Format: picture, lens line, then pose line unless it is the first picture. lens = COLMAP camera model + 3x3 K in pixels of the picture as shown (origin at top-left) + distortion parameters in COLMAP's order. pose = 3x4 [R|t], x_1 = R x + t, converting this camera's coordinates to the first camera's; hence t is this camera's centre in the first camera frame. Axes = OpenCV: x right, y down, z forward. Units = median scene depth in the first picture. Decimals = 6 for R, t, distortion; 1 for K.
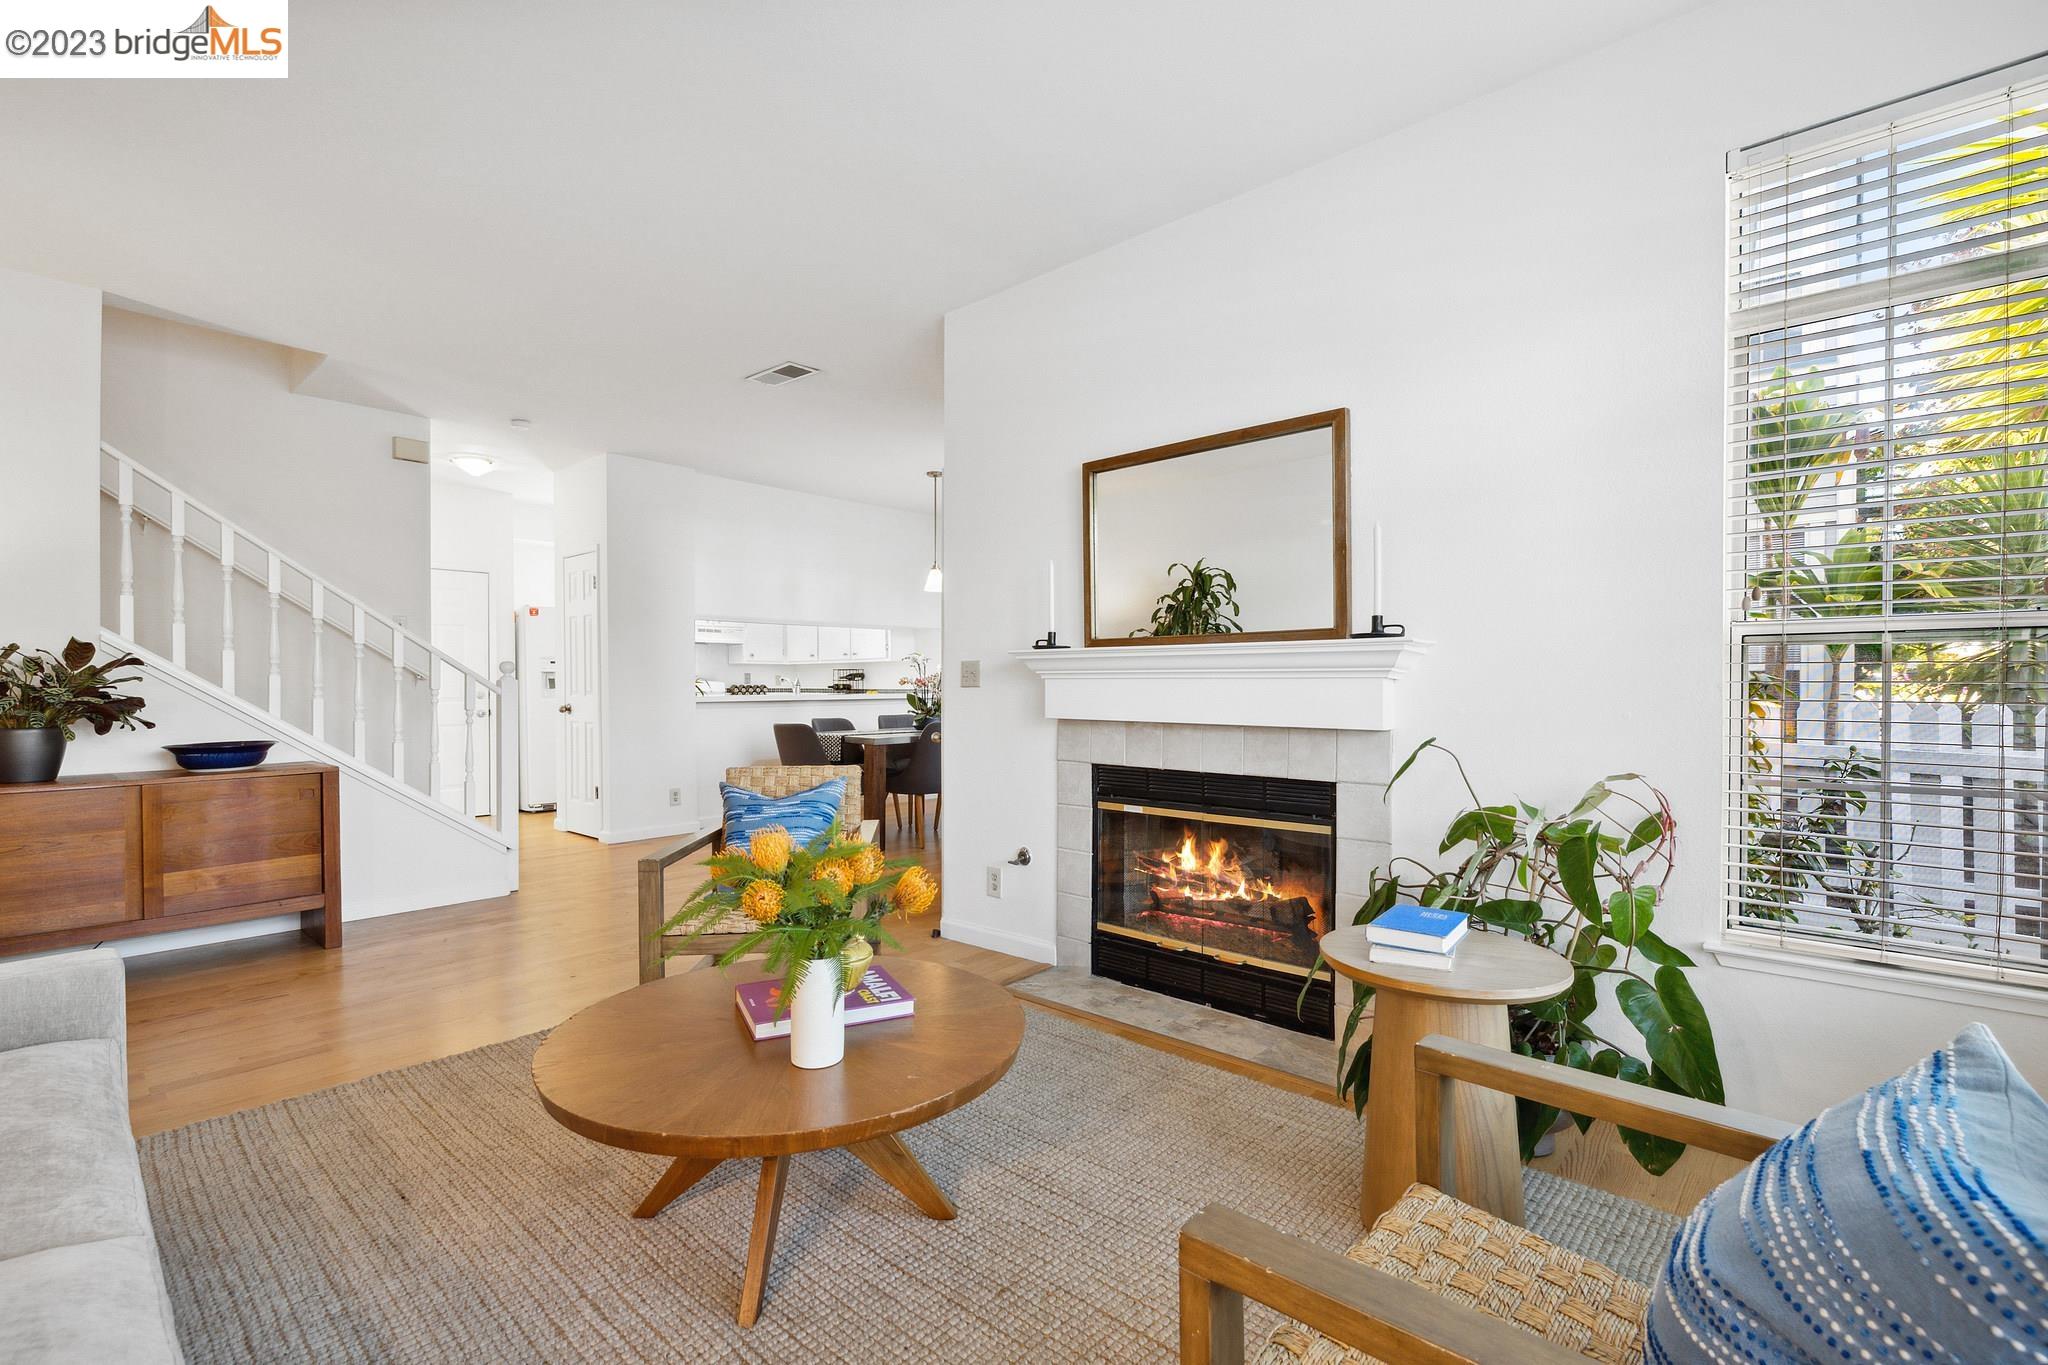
lens RADIAL K [[904.2, 0, 1029.4], [0, 904.2, 651.5], [0, 0, 1]] dist [0.003849, 0.000282]
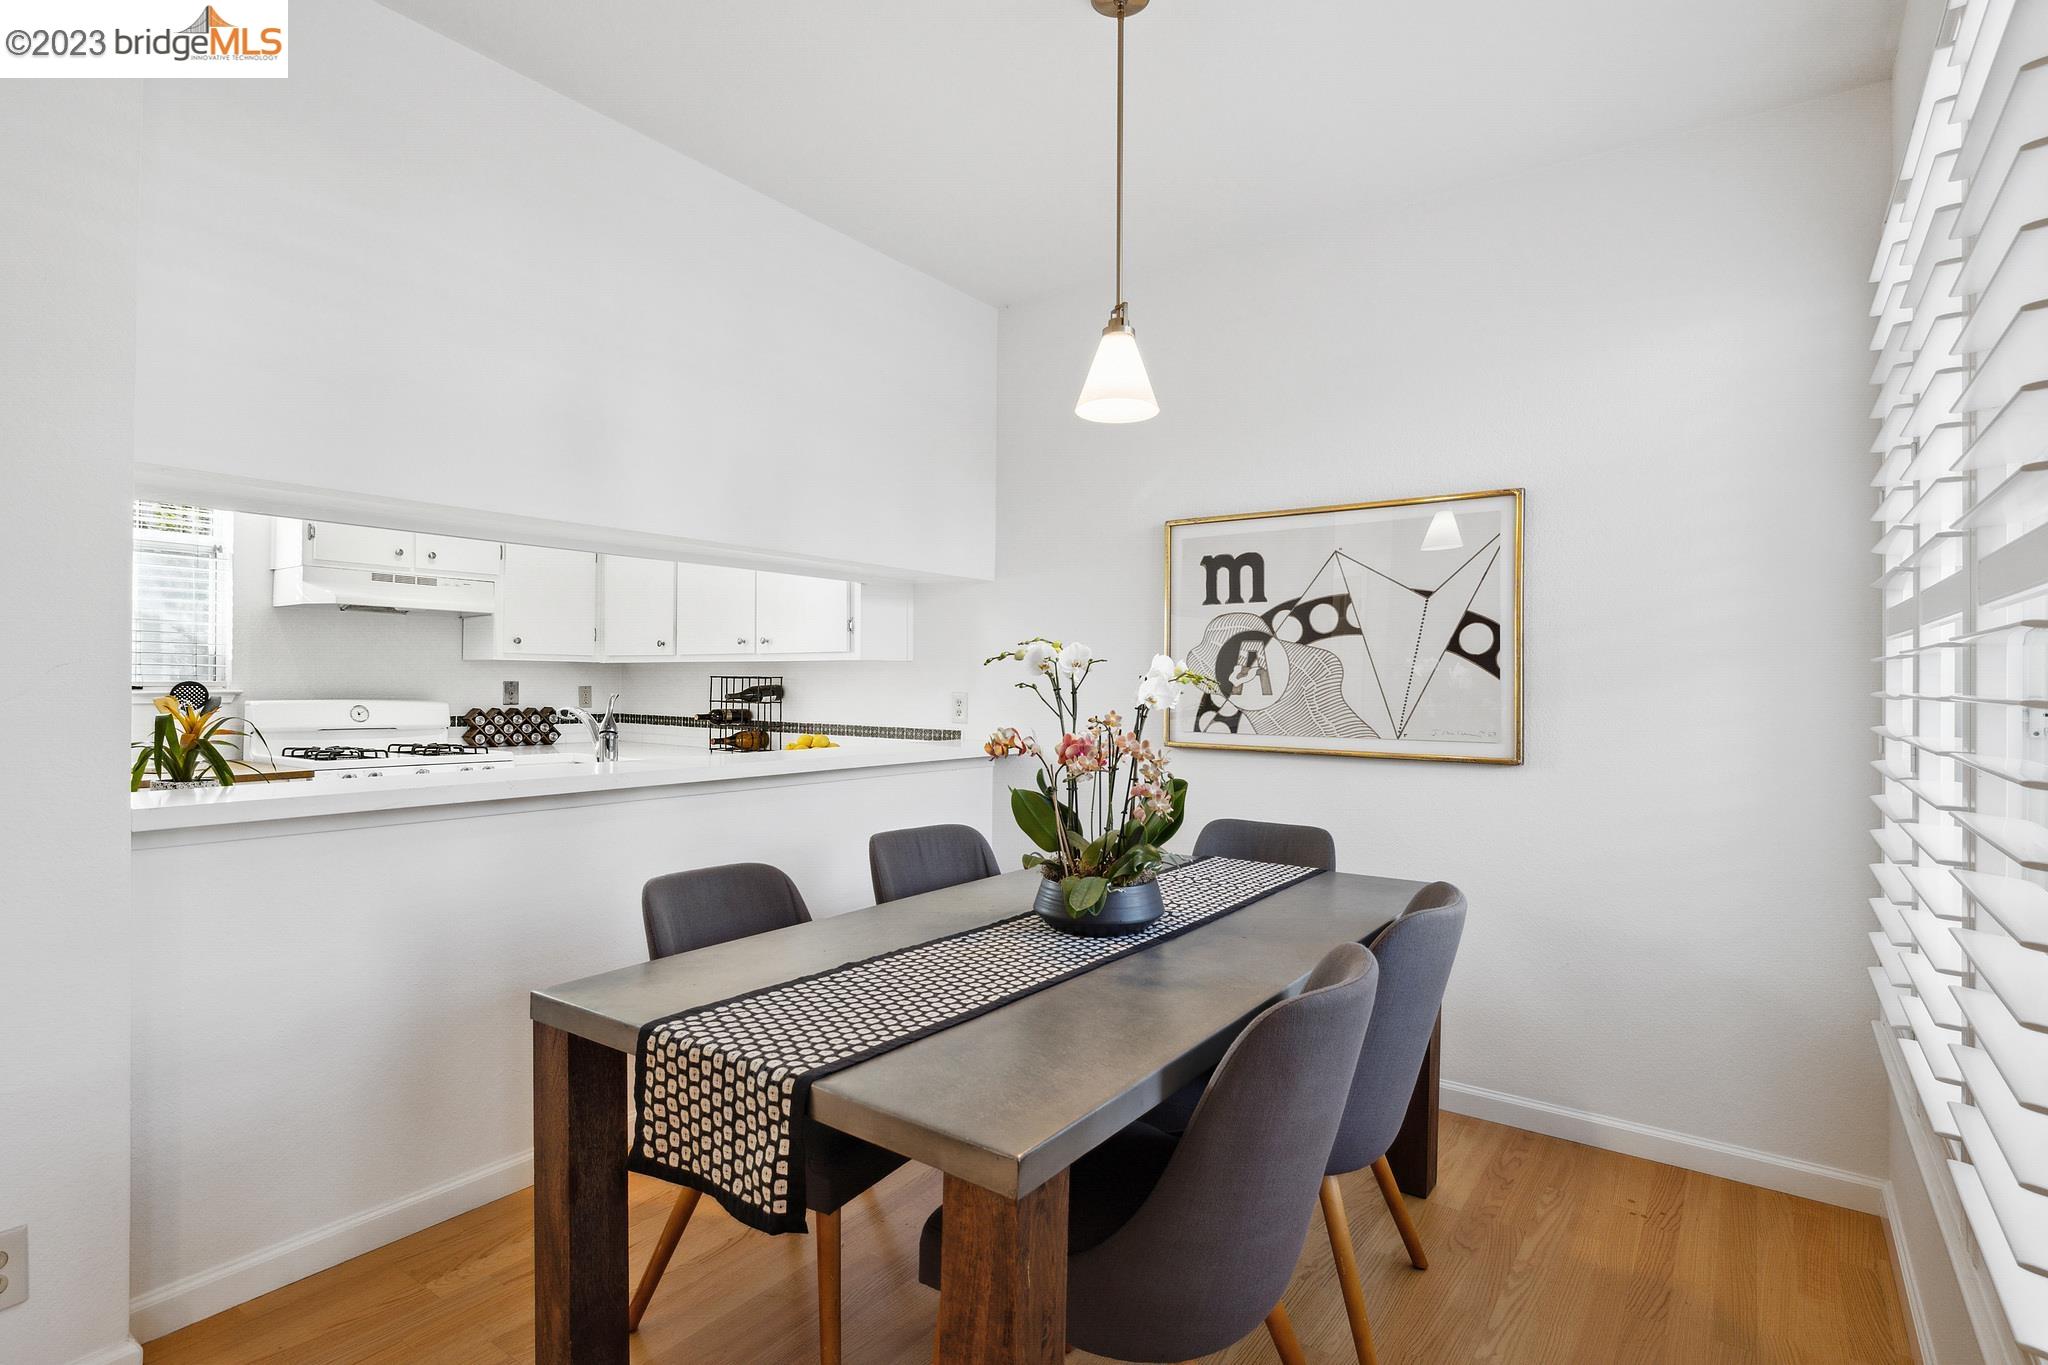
lens RADIAL K [[1016.1, 0, 1024.0], [0, 1016.1, 682.5], [0, 0, 1]] dist [-0.003079, 0.000079]
pose [[0.995149, 0.012314, 0.097605, -0.116110], [-0.015655, 0.999315, 0.033546, 0.004195], [-0.097125, -0.034911, 0.994660, 0.507511]]
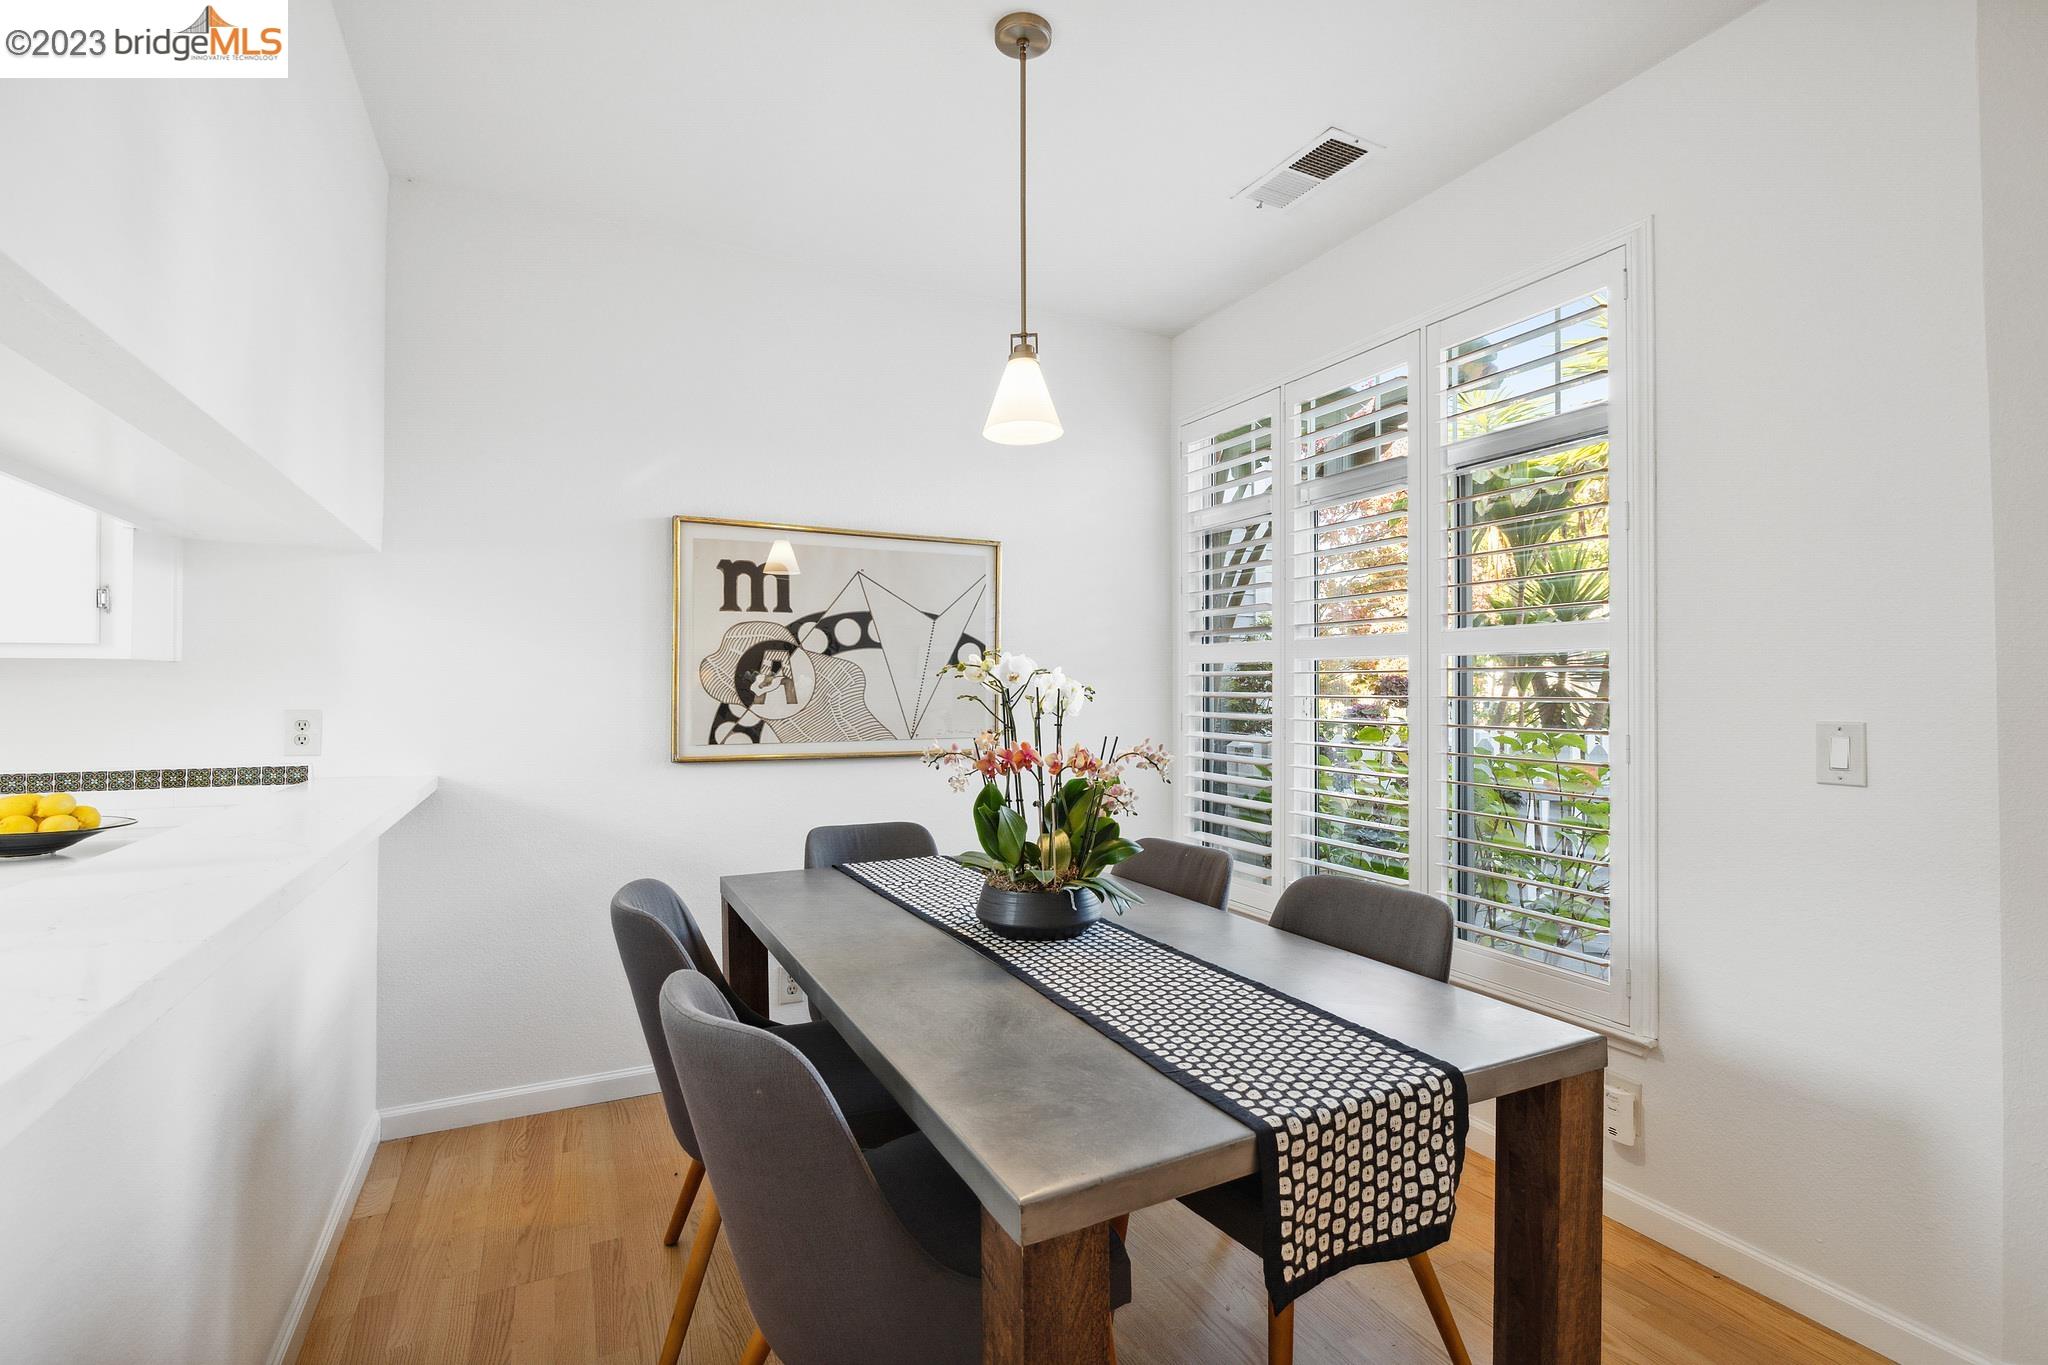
lens RADIAL K [[932.7, 0, 1026.6], [0, 932.7, 679.2], [0, 0, 1]] dist [-0.000091, 0.000015]
pose [[0.372245, 0.016007, 0.927997, -0.270565], [-0.032655, 0.999458, -0.004141, 0.008863], [-0.927560, -0.028762, 0.372566, 0.646451]]
